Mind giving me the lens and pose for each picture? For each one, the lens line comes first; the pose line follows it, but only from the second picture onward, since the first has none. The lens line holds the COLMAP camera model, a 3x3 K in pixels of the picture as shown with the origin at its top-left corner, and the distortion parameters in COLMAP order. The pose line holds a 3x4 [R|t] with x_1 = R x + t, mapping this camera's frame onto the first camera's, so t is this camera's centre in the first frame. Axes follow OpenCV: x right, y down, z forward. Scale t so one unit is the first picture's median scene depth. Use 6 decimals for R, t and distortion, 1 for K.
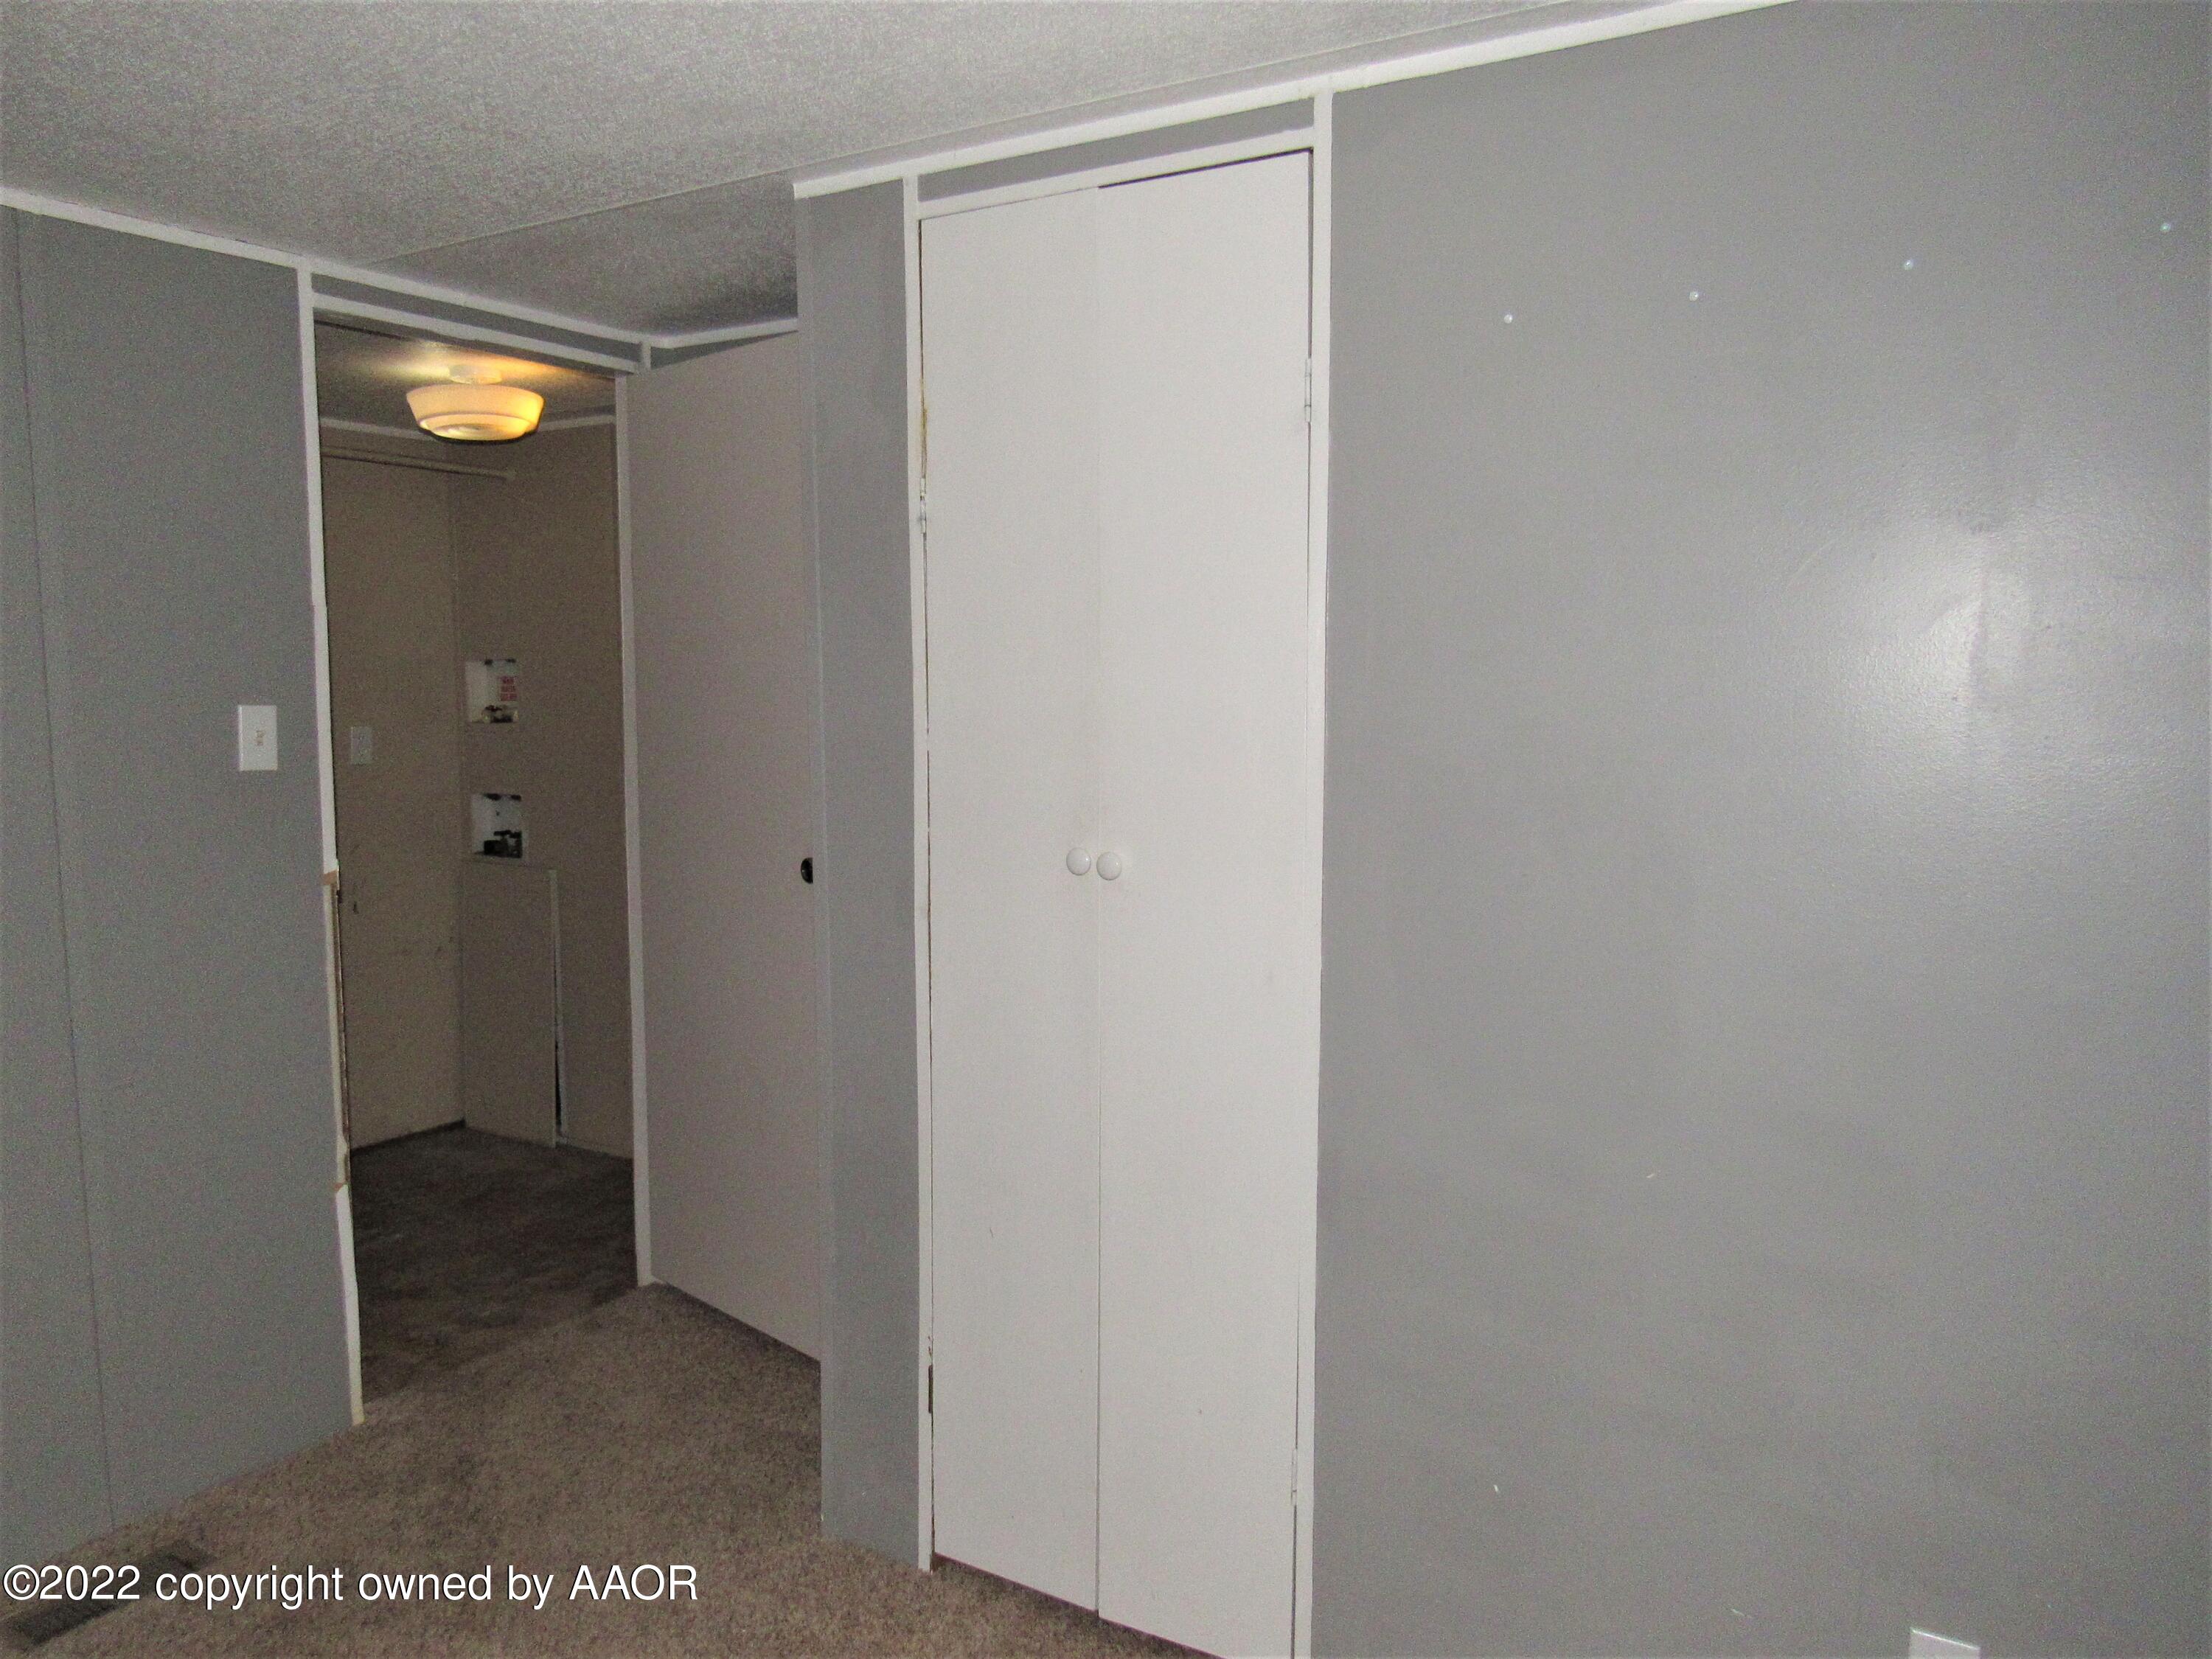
lens RADIAL K [[1561.4, 0, 1114.4], [0, 1561.4, 832.1], [0, 0, 1]] dist [-0.032013, 0.013359]
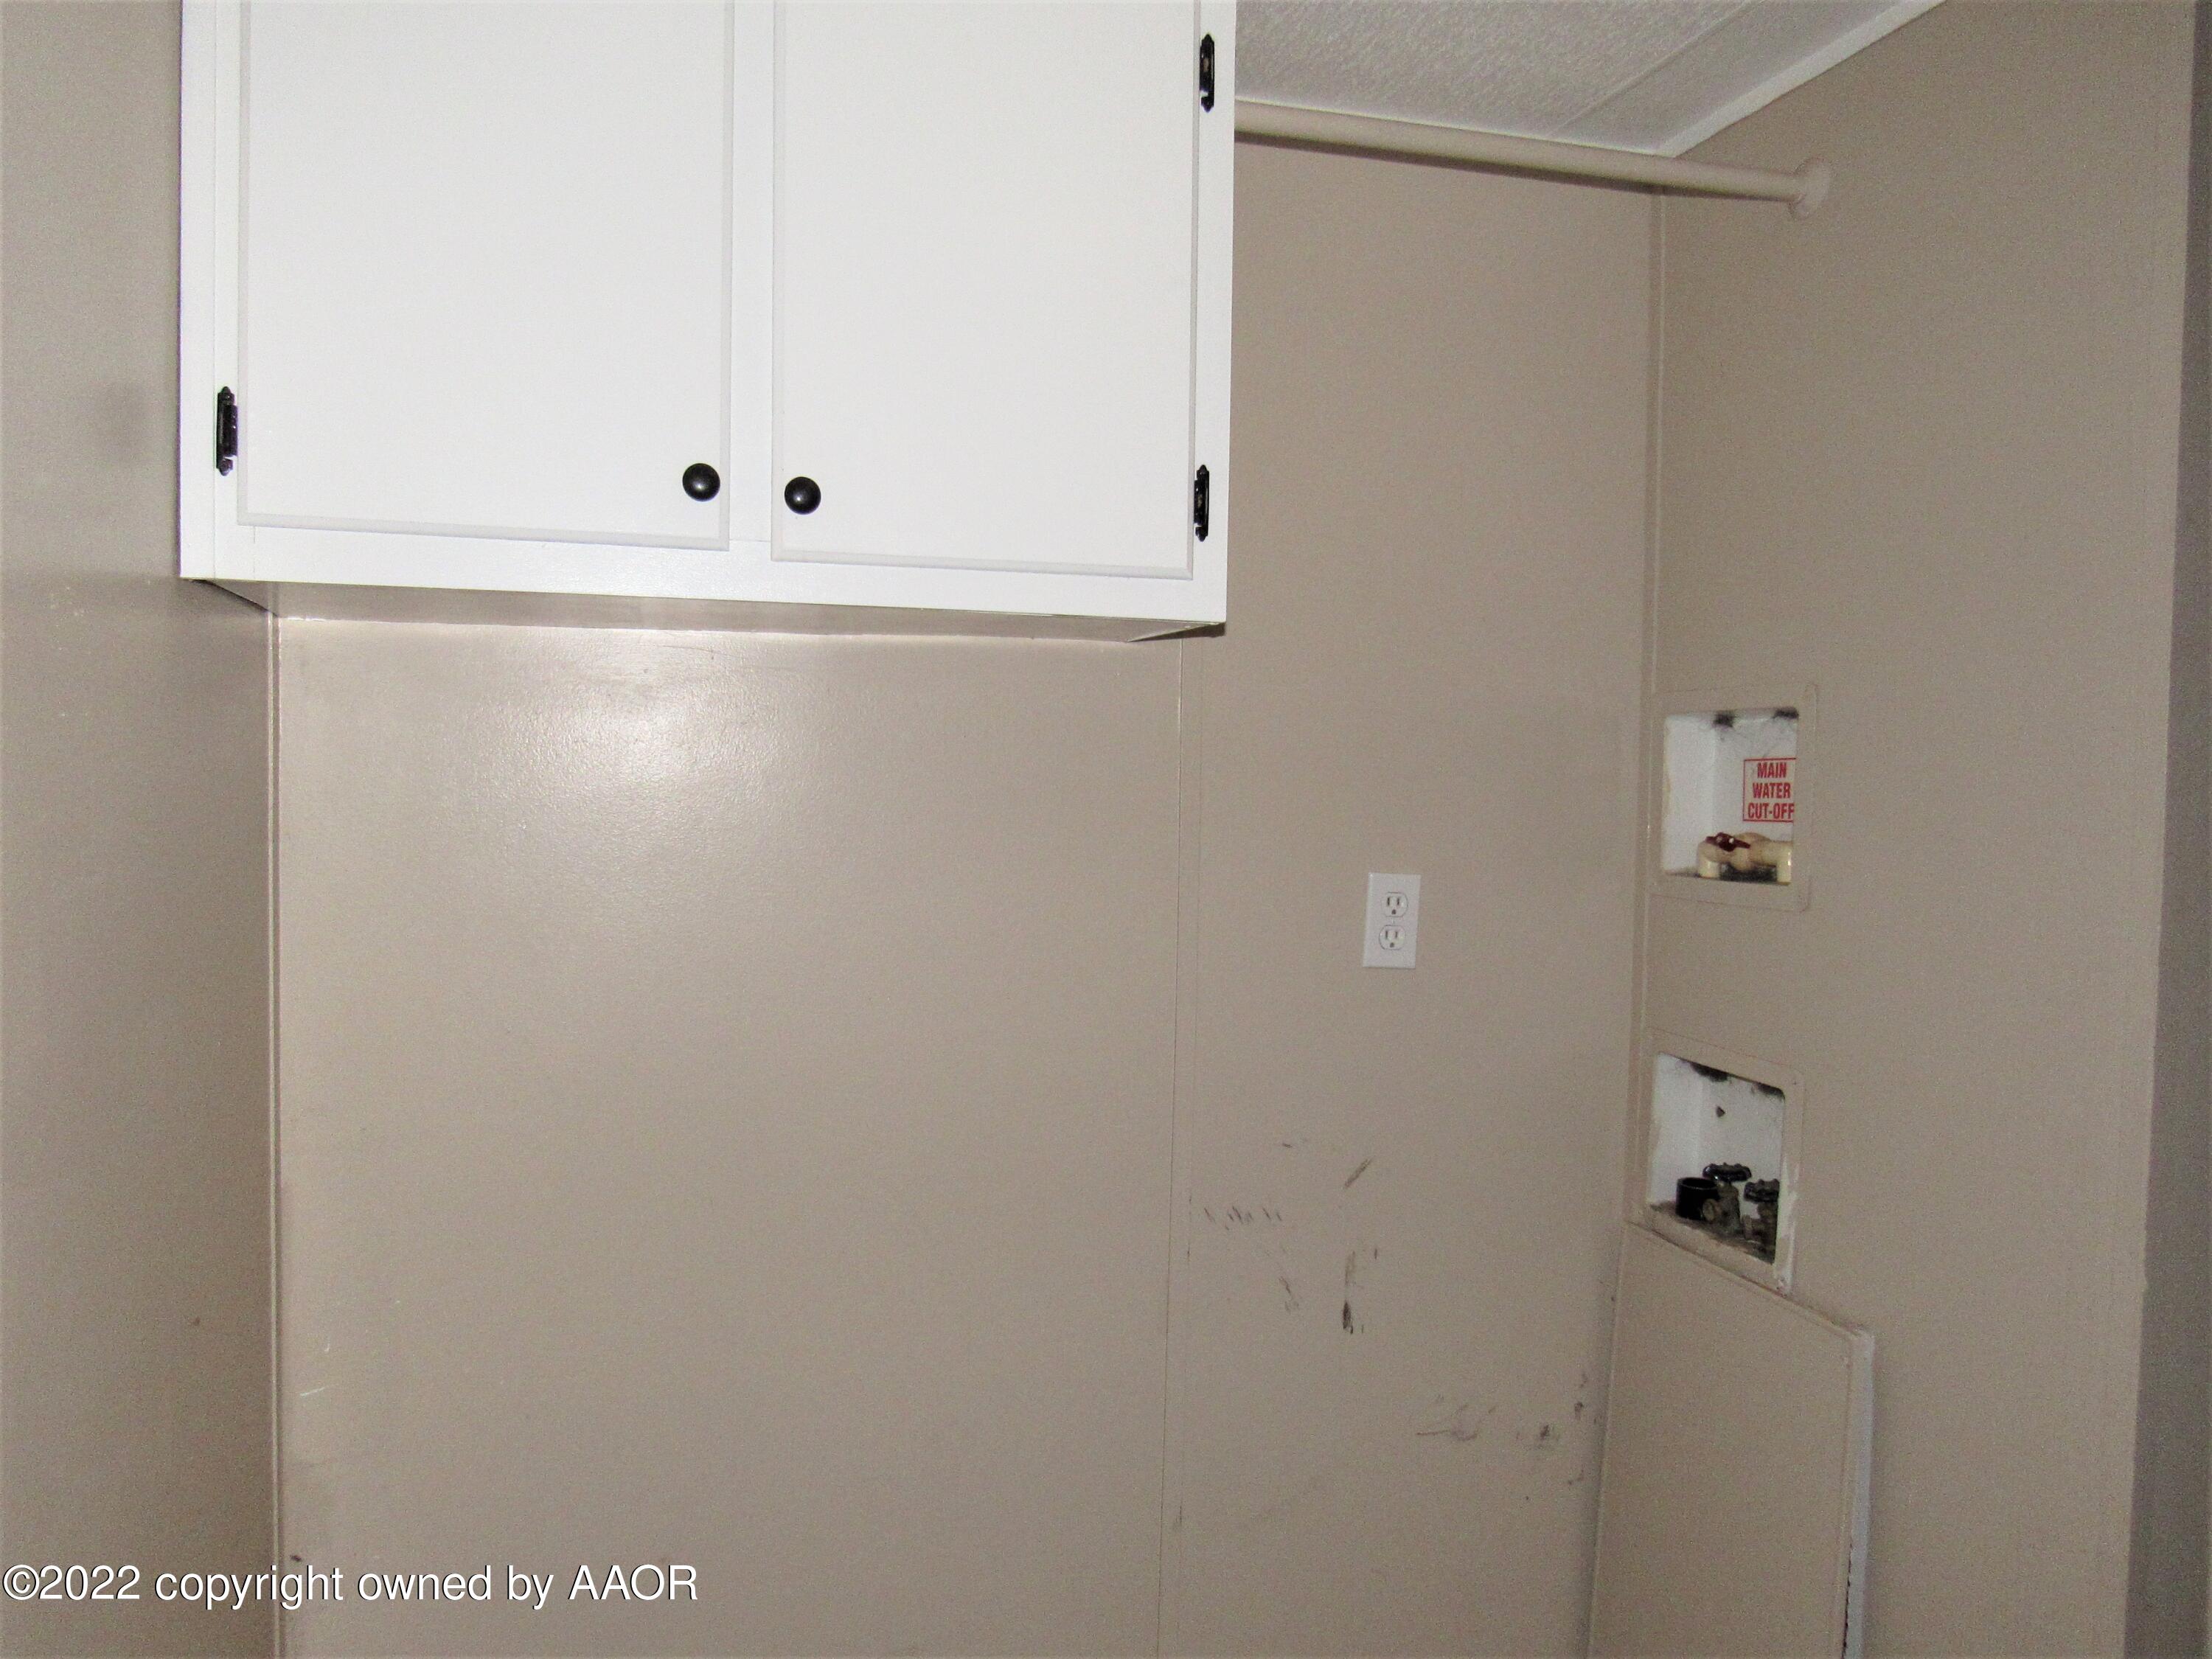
lens RADIAL K [[1561.4, 0, 1112.0], [0, 1561.4, 834.5], [0, 0, 1]] dist [-0.032013, 0.013359]
pose [[0.715896, 0.042976, -0.696883, -0.244592], [-0.087912, 0.995709, -0.028907, -0.057263], [0.692650, 0.081959, 0.716602, 0.627374]]
